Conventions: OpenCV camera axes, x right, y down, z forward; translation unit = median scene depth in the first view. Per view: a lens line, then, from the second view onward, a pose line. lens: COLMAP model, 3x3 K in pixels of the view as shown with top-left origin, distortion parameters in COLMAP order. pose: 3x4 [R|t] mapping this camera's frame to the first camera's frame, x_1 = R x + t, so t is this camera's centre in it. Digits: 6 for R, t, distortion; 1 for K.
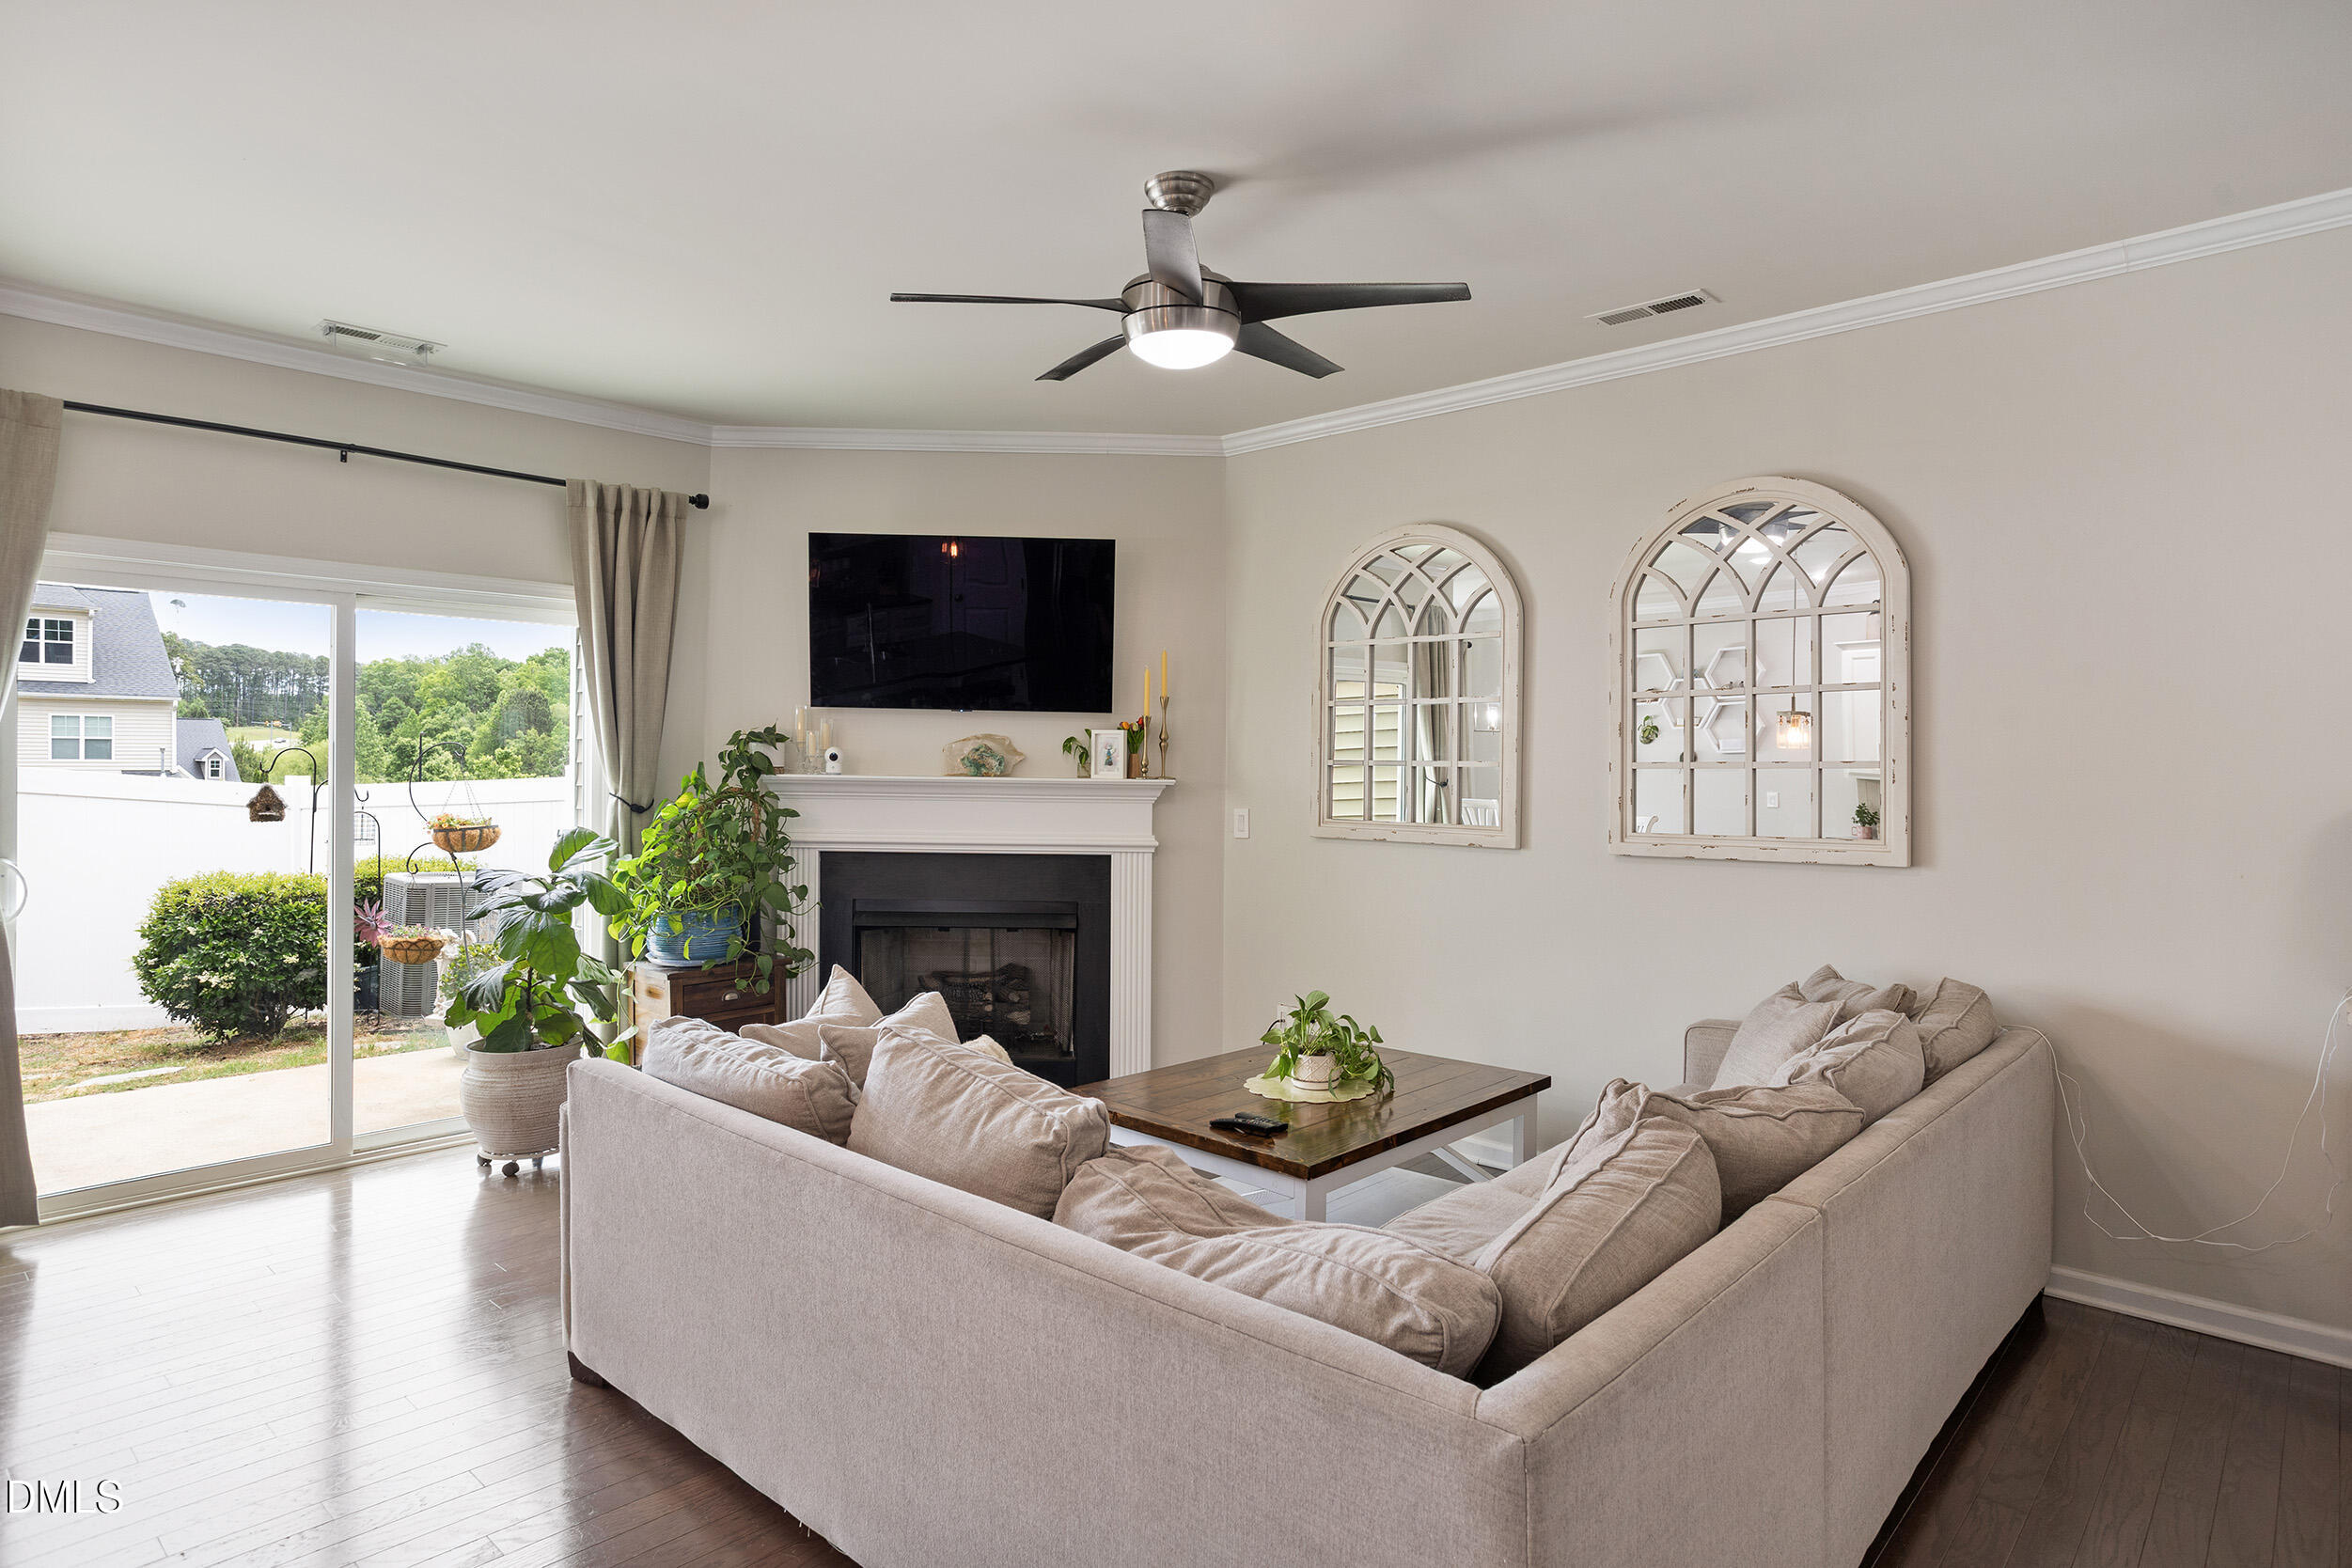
lens RADIAL K [[1323.3, 0, 1176.0], [0, 1323.3, 784.0], [0, 0, 1]] dist [-0.008051, -0.000515]
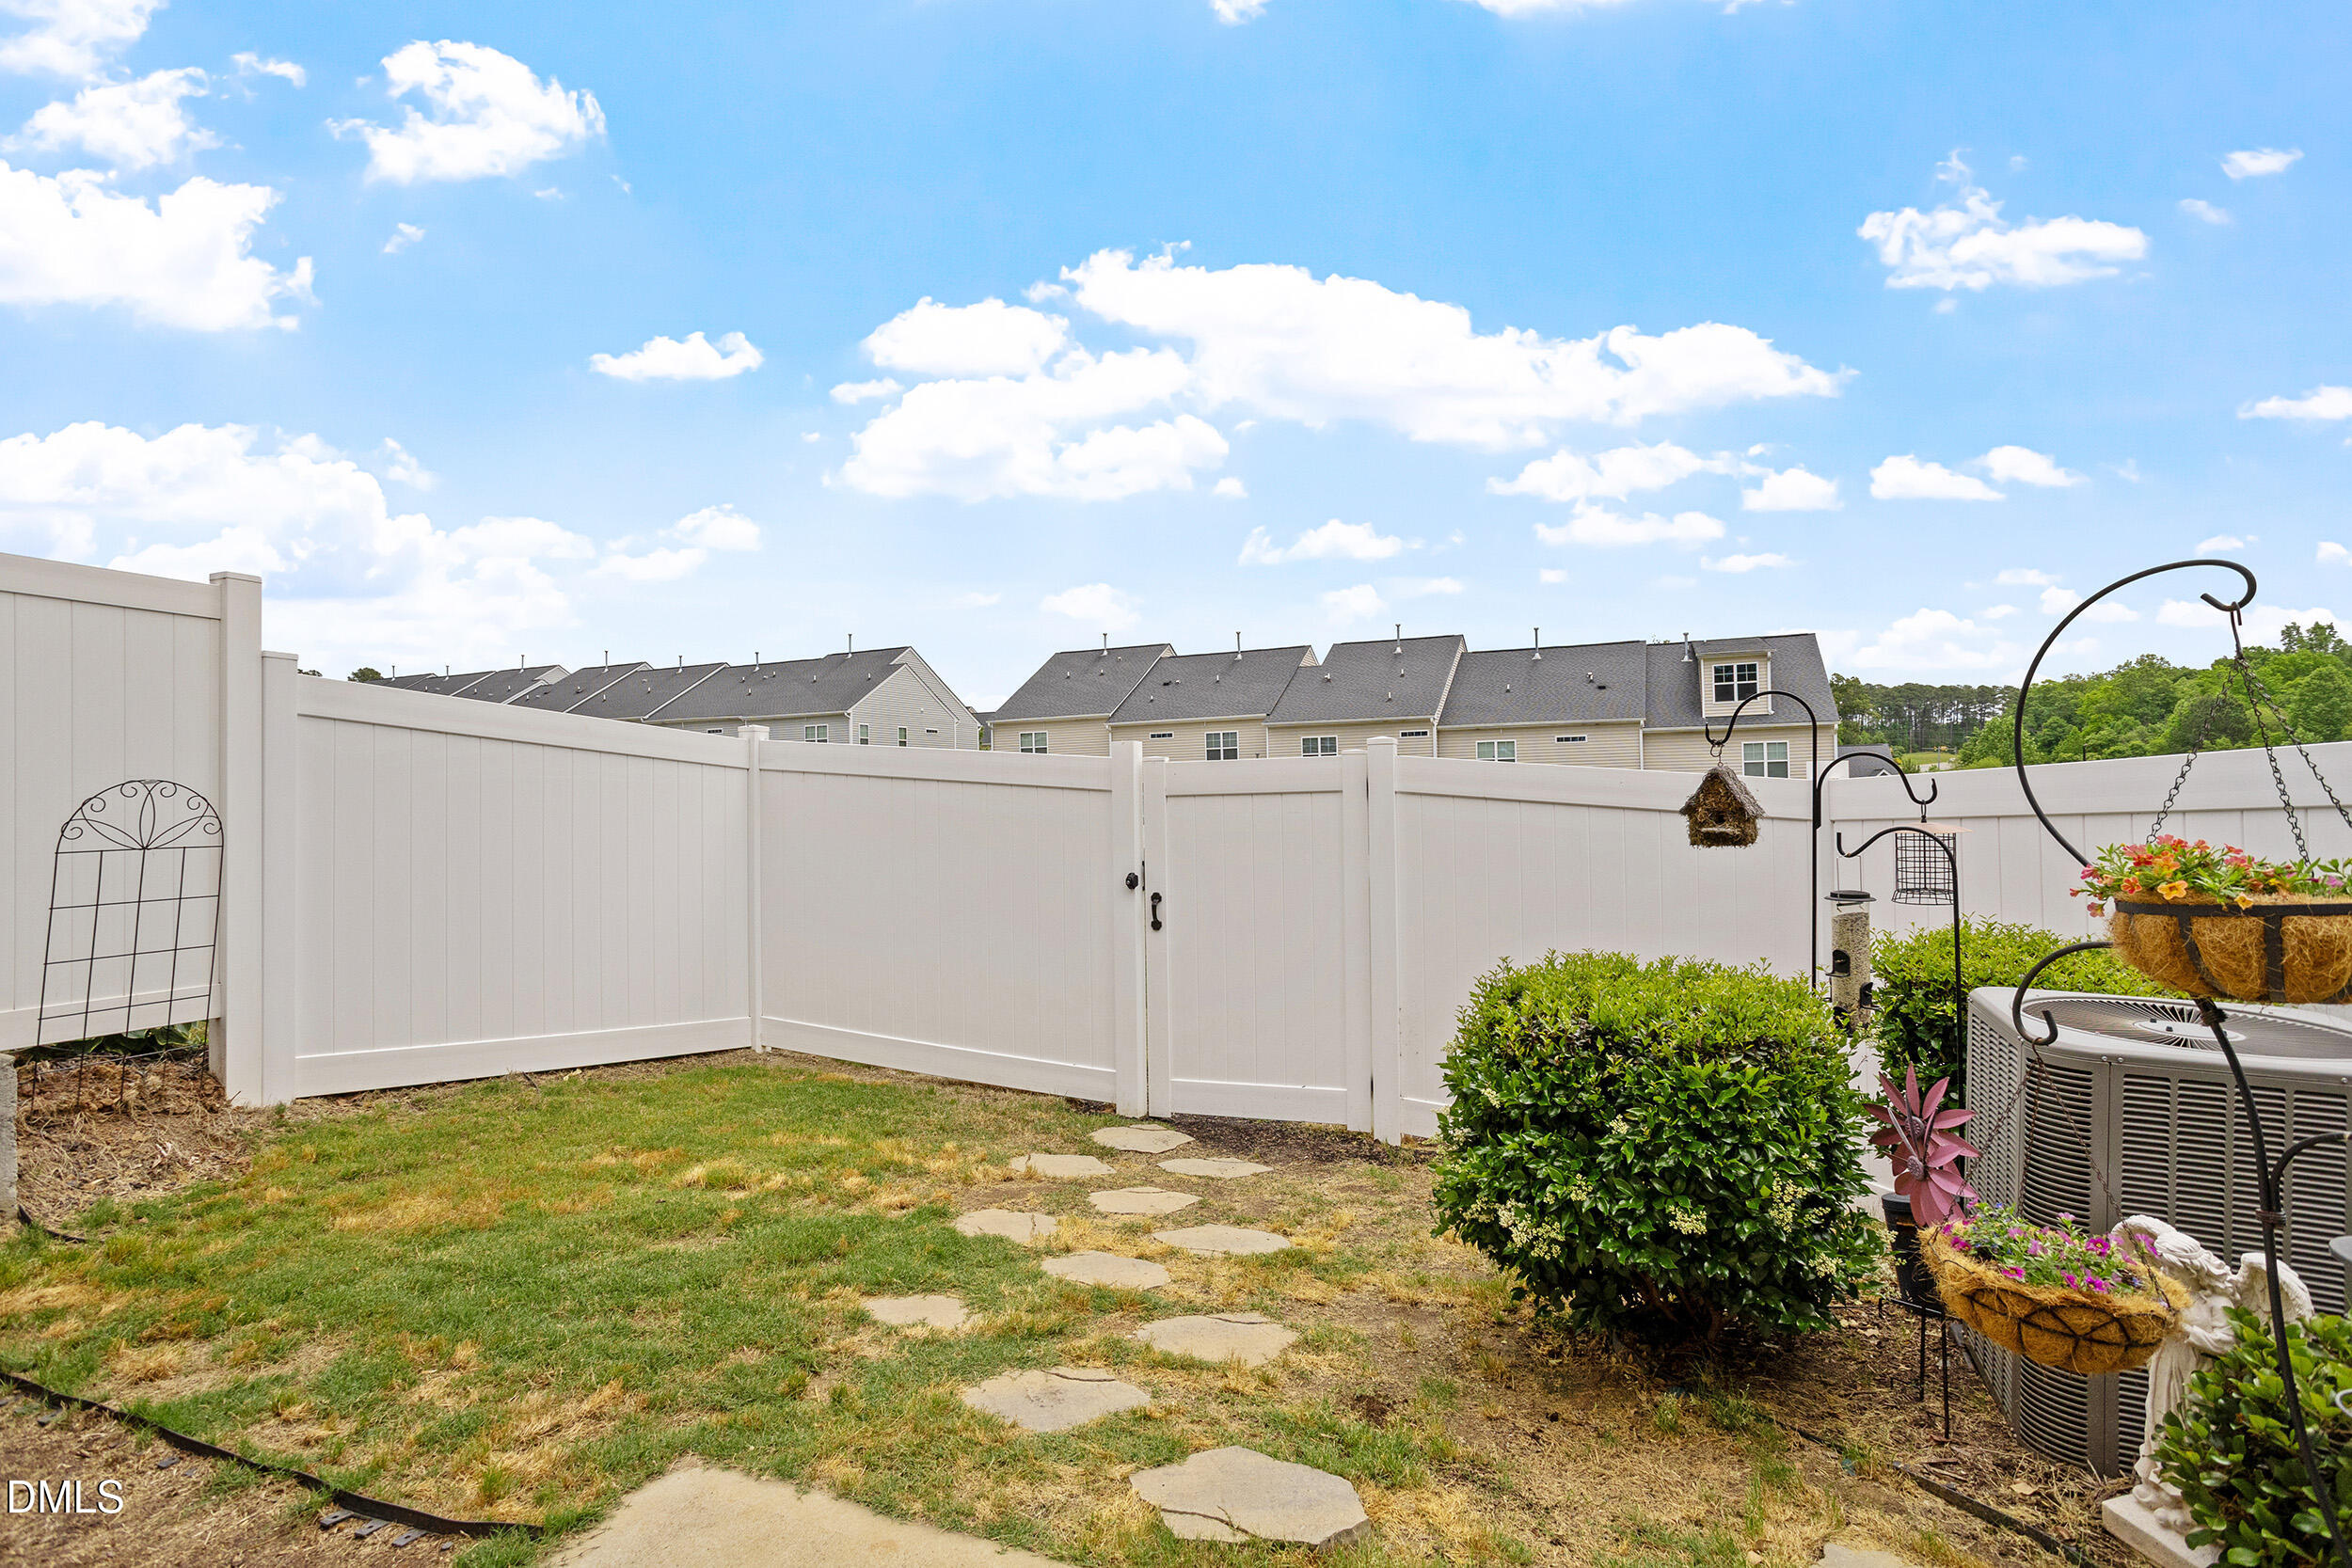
lens RADIAL K [[1162.7, 0, 1176.0], [0, 1162.7, 784.0], [0, 0, 1]] dist [-0.002495, 0.015702]
pose [[0.379565, -0.020603, -0.924935, -0.402546], [0.007595, 0.999788, -0.019154, 0.013705], [0.925134, 0.000245, 0.379641, 0.710789]]
